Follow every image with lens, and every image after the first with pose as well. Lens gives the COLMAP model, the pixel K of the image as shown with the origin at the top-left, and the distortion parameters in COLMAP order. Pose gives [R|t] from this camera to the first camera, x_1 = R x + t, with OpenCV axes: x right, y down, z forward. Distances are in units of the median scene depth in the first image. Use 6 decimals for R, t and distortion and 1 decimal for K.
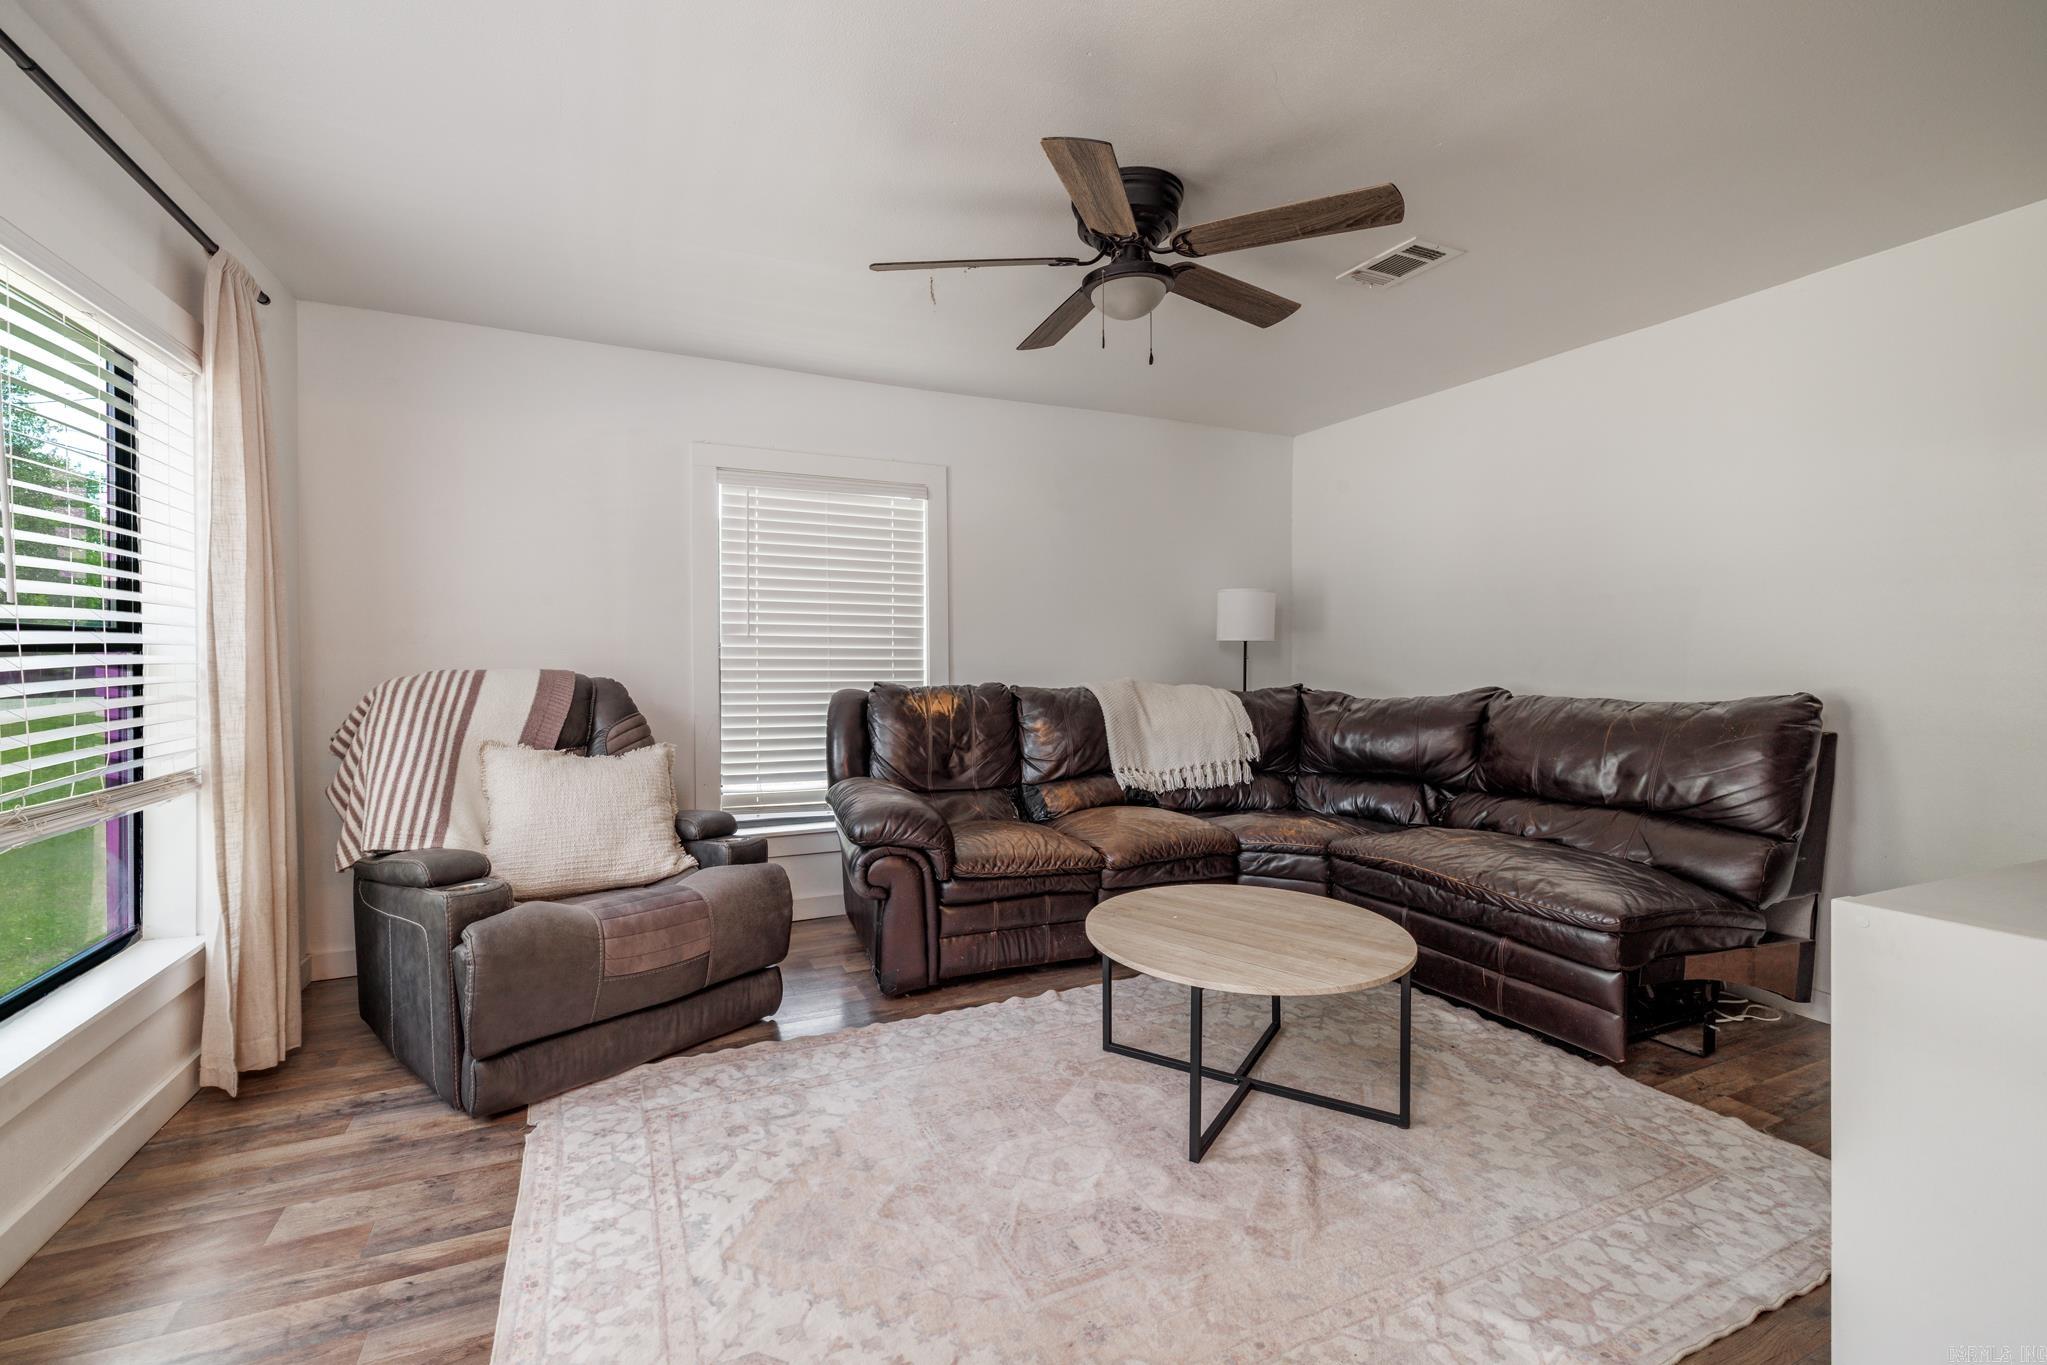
lens RADIAL K [[867.6, 0, 1012.0], [0, 867.6, 672.6], [0, 0, 1]] dist [-0.000169, 0.001022]
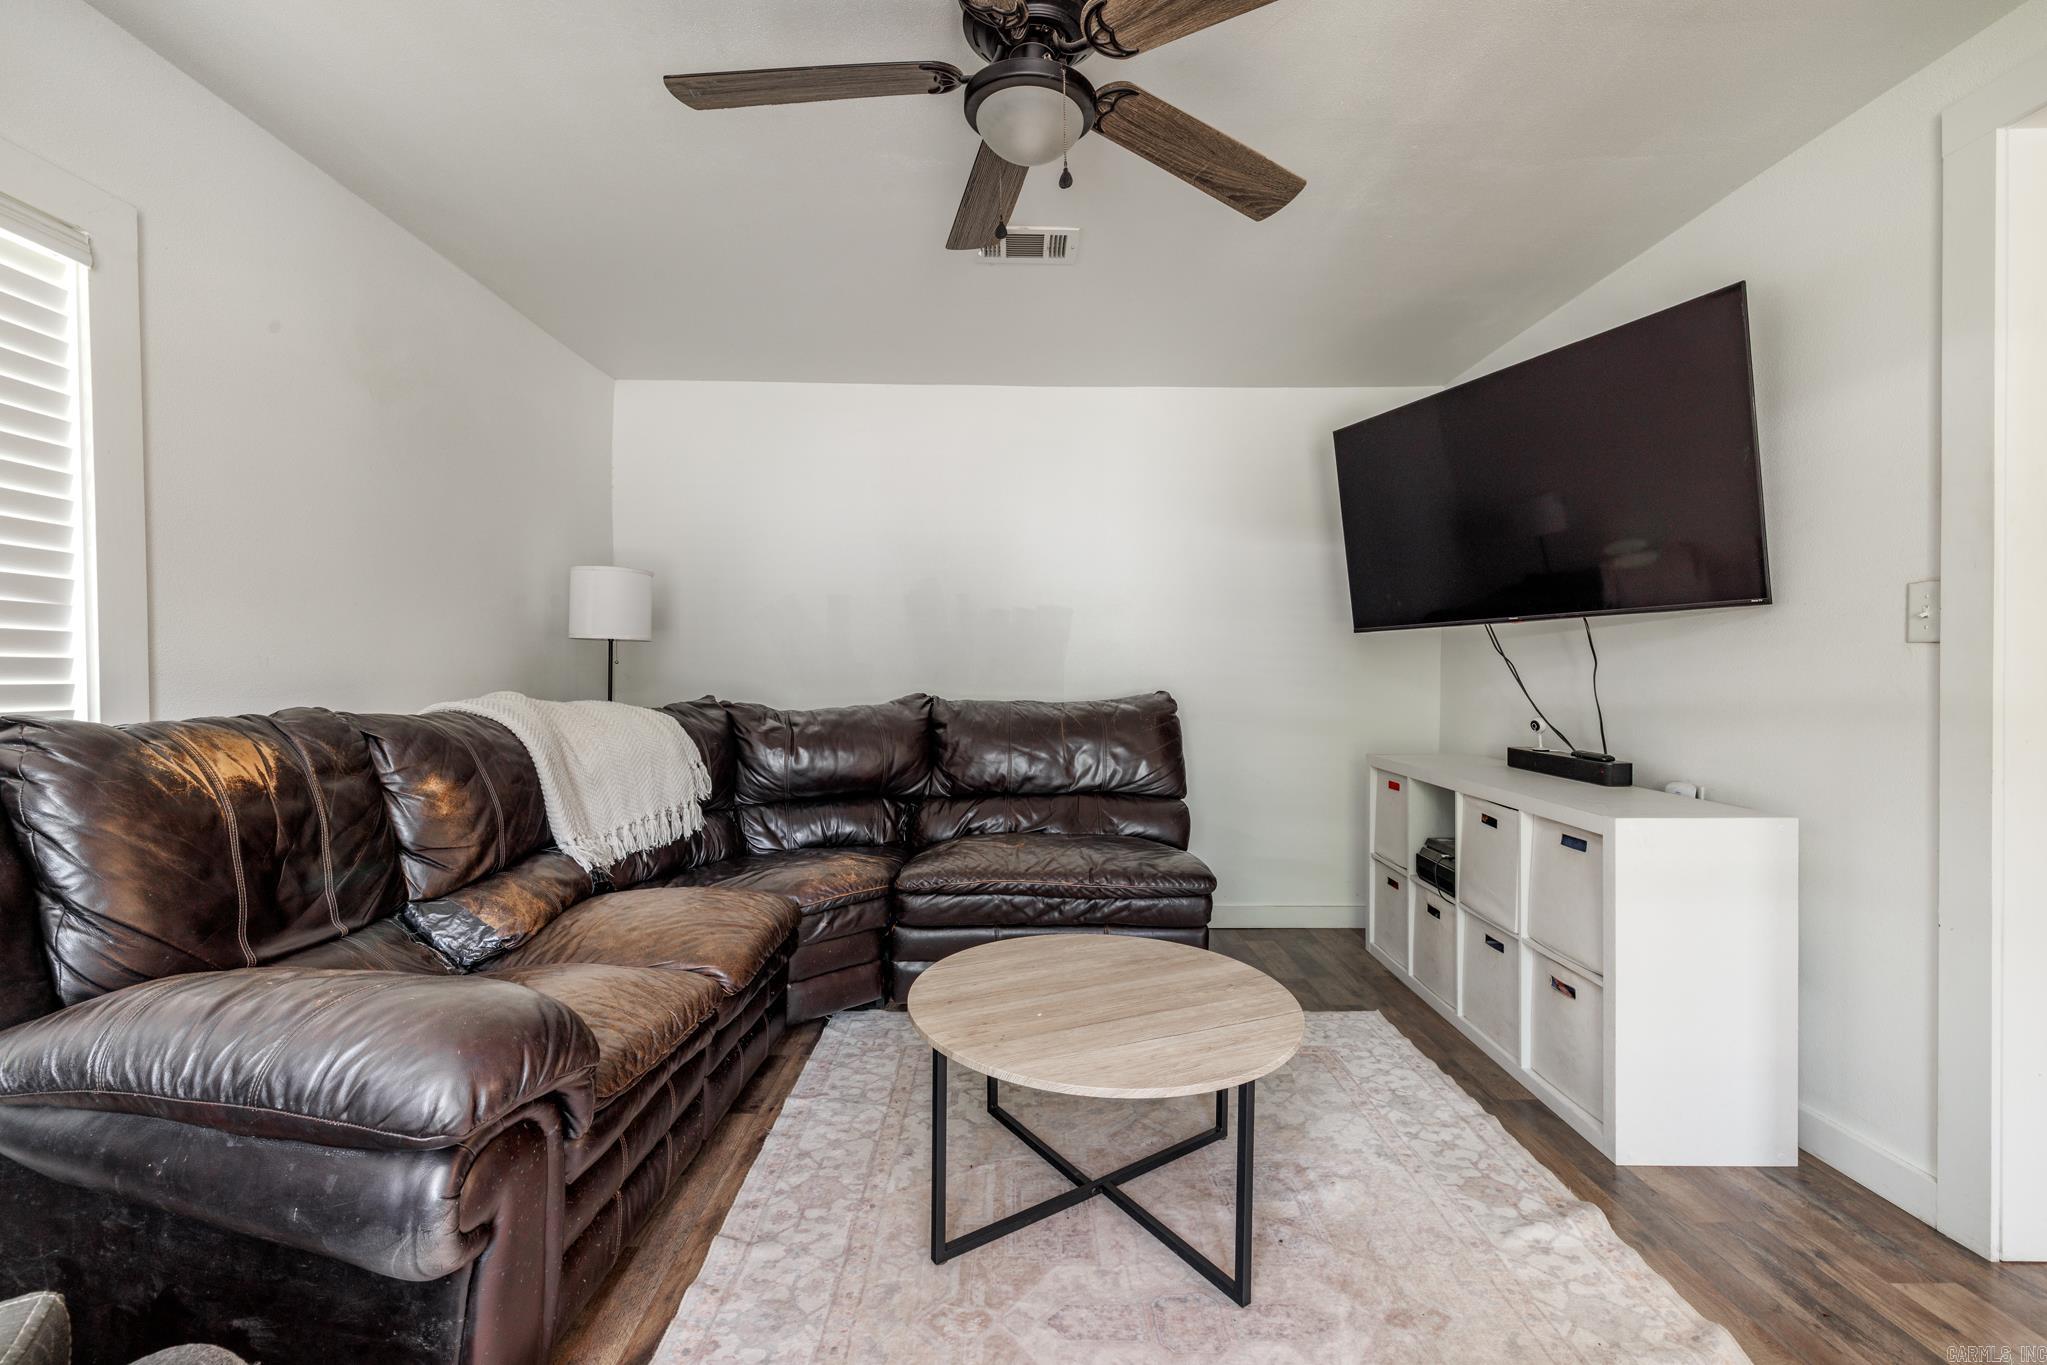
lens RADIAL K [[867.6, 0, 1020.0], [0, 867.6, 682.9], [0, 0, 1]] dist [-0.000169, 0.001022]
pose [[0.409838, -0.009096, 0.912113, -0.314846], [0.010761, 0.999929, 0.005136, -0.000239], [-0.912095, 0.007710, 0.409907, 0.468406]]
